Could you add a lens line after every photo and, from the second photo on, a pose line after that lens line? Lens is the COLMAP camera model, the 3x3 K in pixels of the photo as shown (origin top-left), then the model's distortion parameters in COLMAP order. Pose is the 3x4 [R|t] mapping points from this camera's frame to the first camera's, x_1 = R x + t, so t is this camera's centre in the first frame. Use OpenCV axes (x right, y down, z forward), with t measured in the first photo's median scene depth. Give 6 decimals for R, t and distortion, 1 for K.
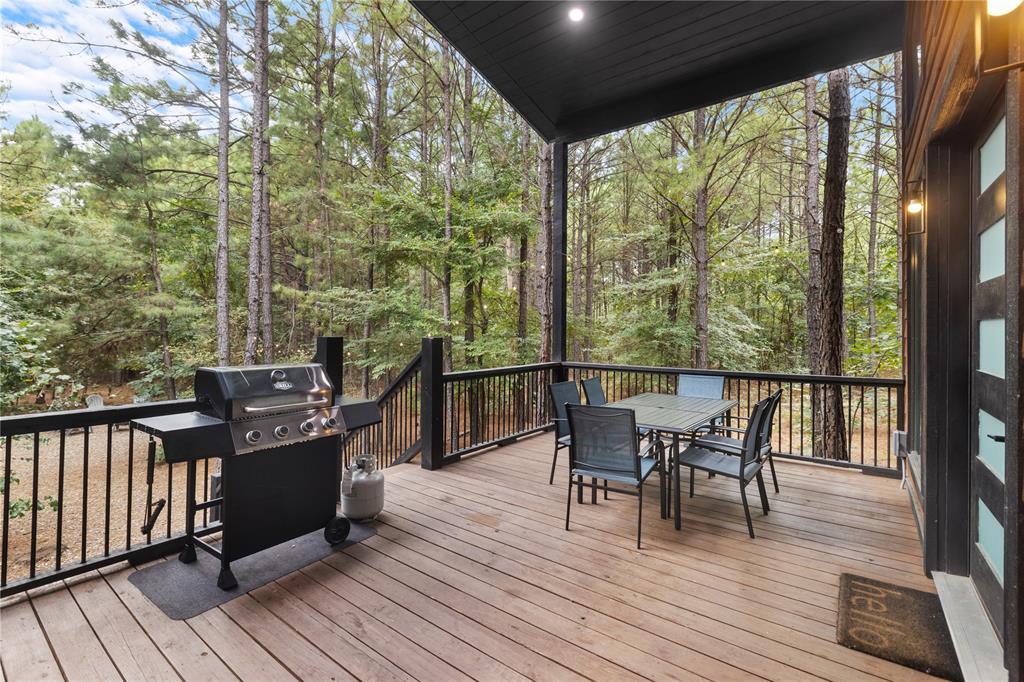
lens RADIAL K [[457.3, 0, 518.3], [0, 457.3, 330.8], [0, 0, 1]] dist [0.002082, 0.001053]
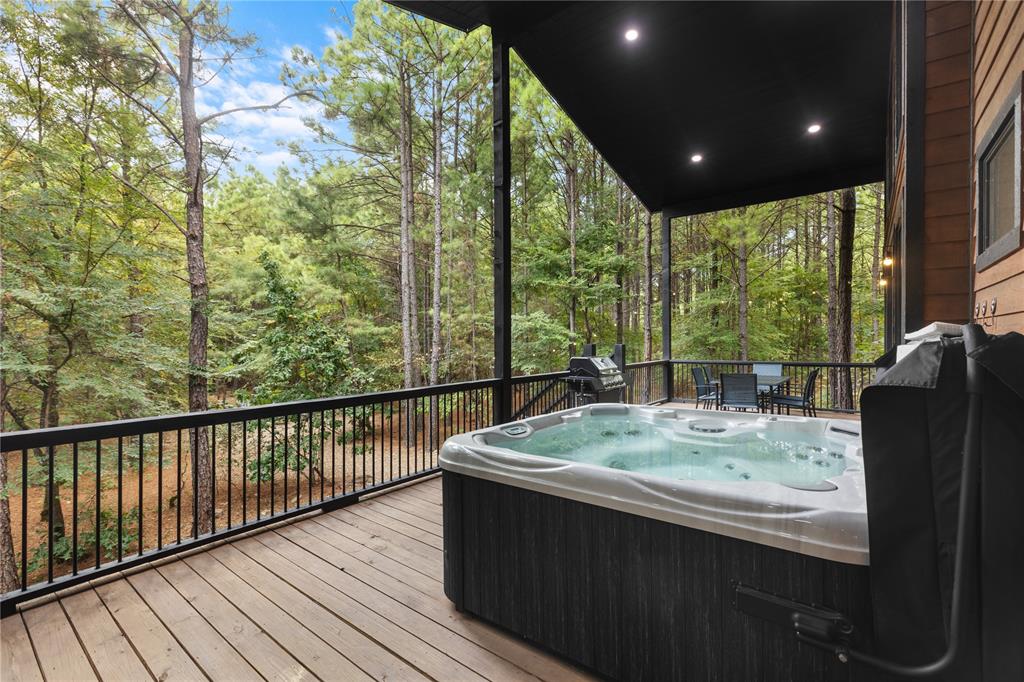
lens RADIAL K [[457.3, 0, 510.3], [0, 457.3, 348.7], [0, 0, 1]] dist [0.002082, 0.001053]
pose [[0.999705, -0.008575, -0.022741, -0.241758], [0.009049, 0.999742, 0.020817, -0.003220], [0.022556, -0.021017, 0.999525, -0.339781]]
